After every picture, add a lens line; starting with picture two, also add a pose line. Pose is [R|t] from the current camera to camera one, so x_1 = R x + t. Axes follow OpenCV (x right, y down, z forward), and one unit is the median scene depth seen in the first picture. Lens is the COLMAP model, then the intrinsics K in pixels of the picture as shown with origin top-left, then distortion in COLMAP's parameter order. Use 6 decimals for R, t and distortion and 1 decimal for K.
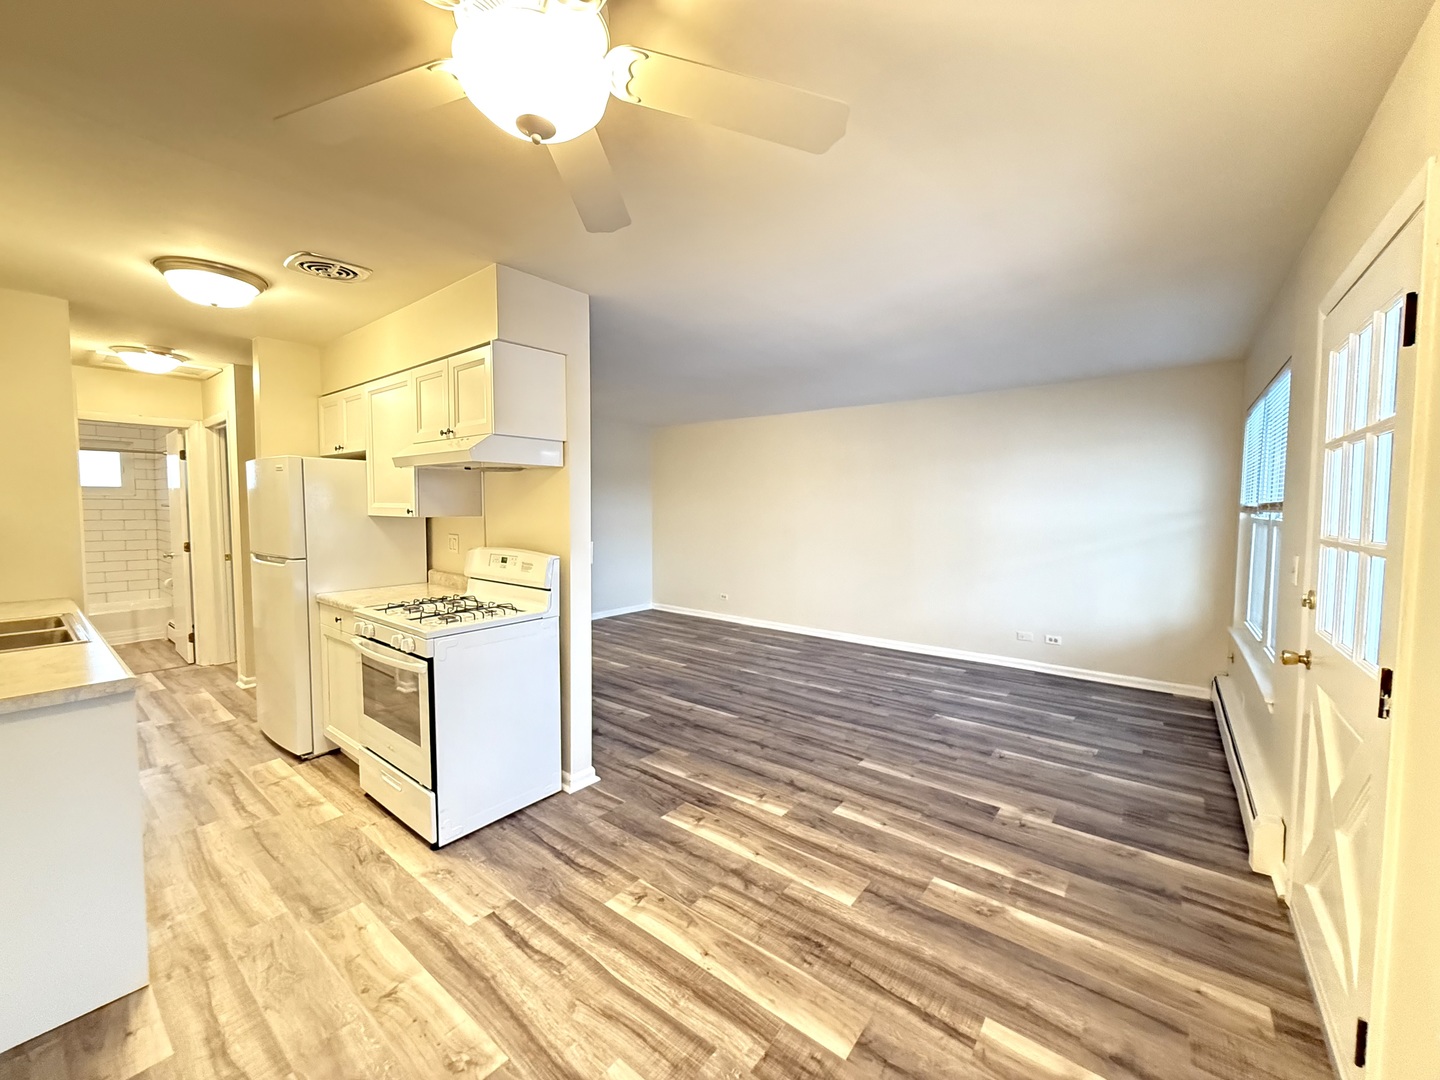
lens RADIAL K [[574.5, 0, 721.9], [0, 574.5, 537.6], [0, 0, 1]] dist [0.000211, 0.000560]
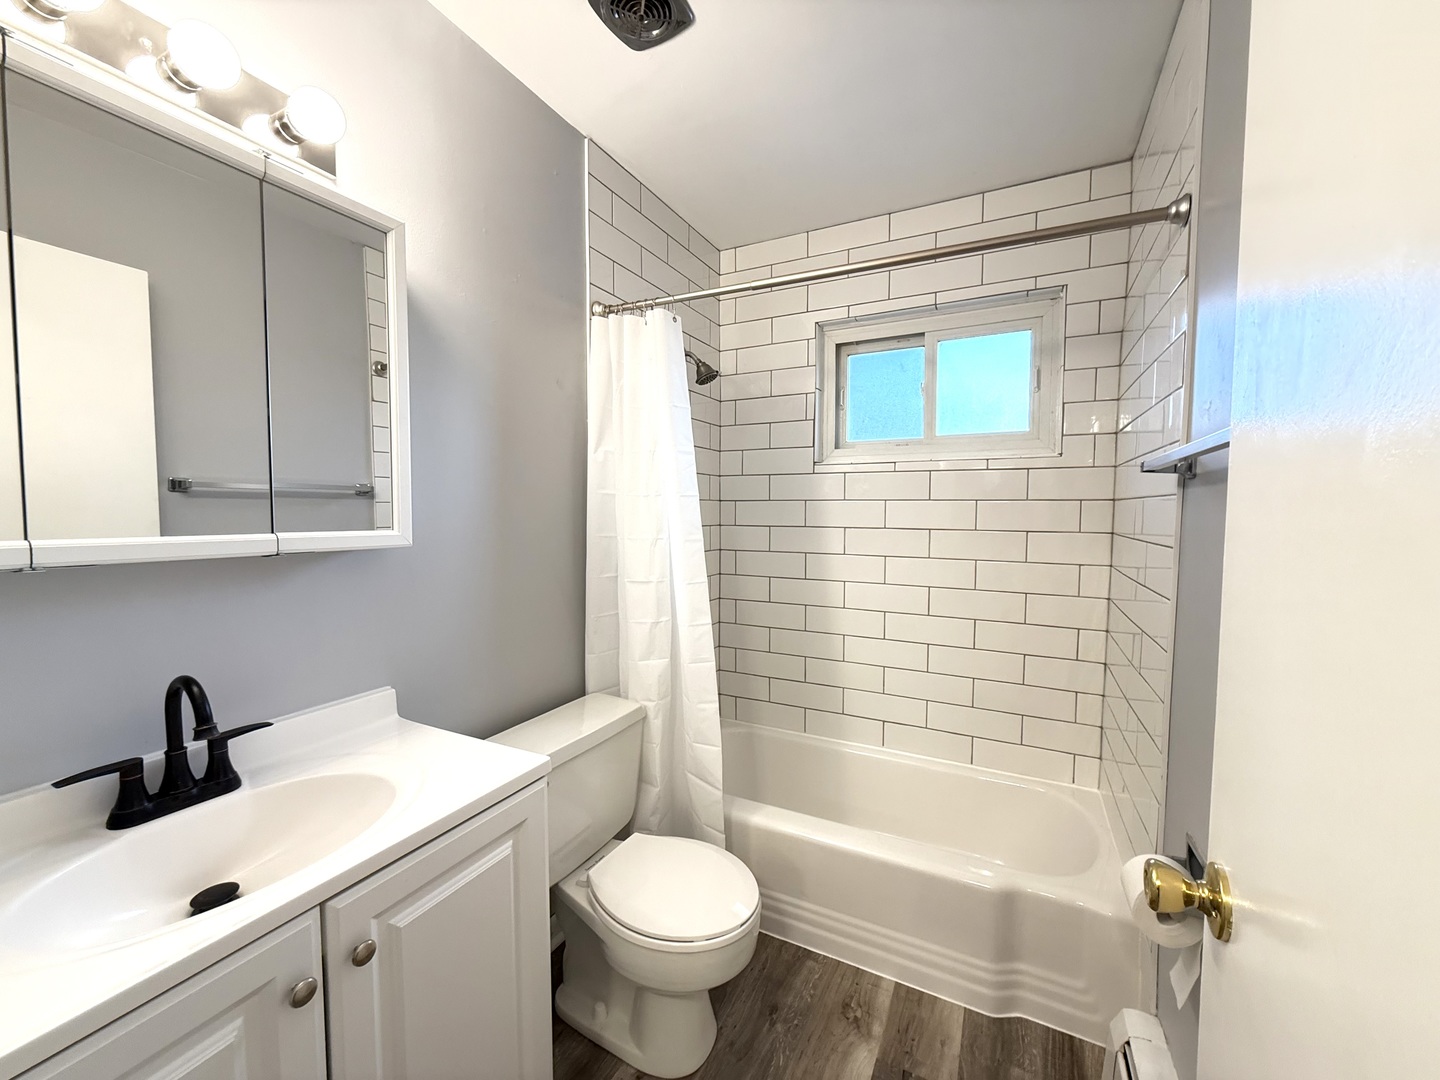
lens RADIAL K [[574.5, 0, 721.9], [0, 574.5, 537.6], [0, 0, 1]] dist [0.000211, 0.000560]
pose [[0.196184, 0.048592, -0.979362, -1.329948], [-0.056734, 0.997661, 0.038135, -0.053712], [0.978924, 0.048082, 0.198482, 1.351067]]
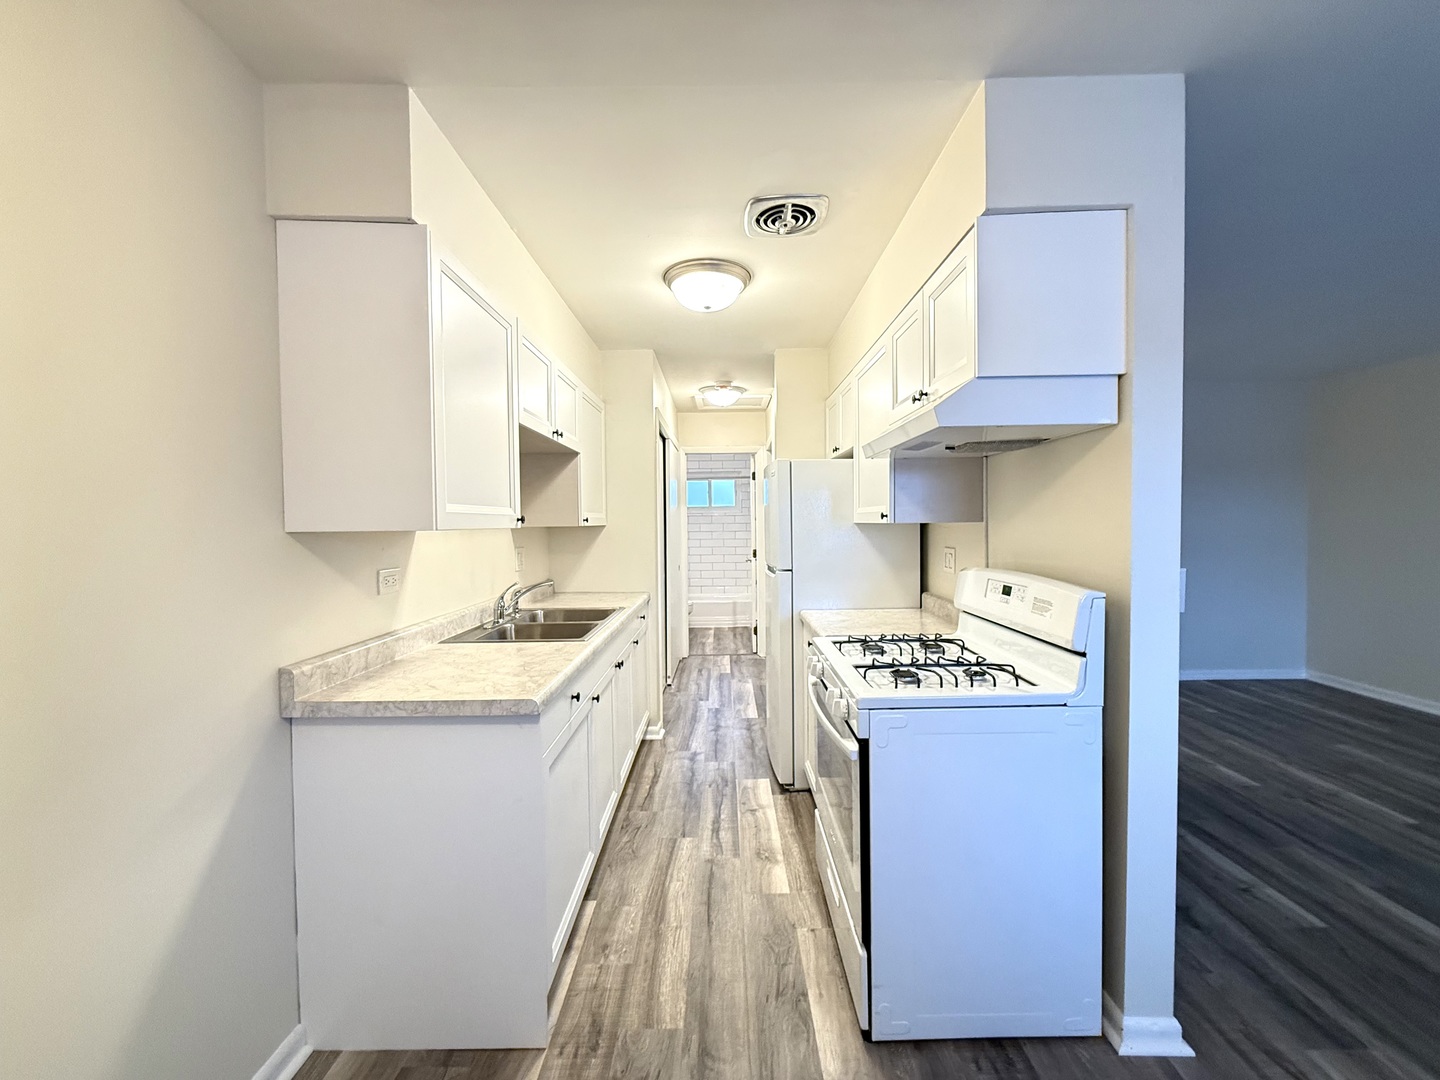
lens RADIAL K [[574.5, 0, 721.9], [0, 574.5, 537.6], [0, 0, 1]] dist [0.000211, 0.000560]
pose [[0.622050, 0.008548, -0.782931, -0.067411], [-0.027970, 0.999545, -0.011309, -0.001853], [0.782478, 0.028933, 0.622006, 0.297395]]
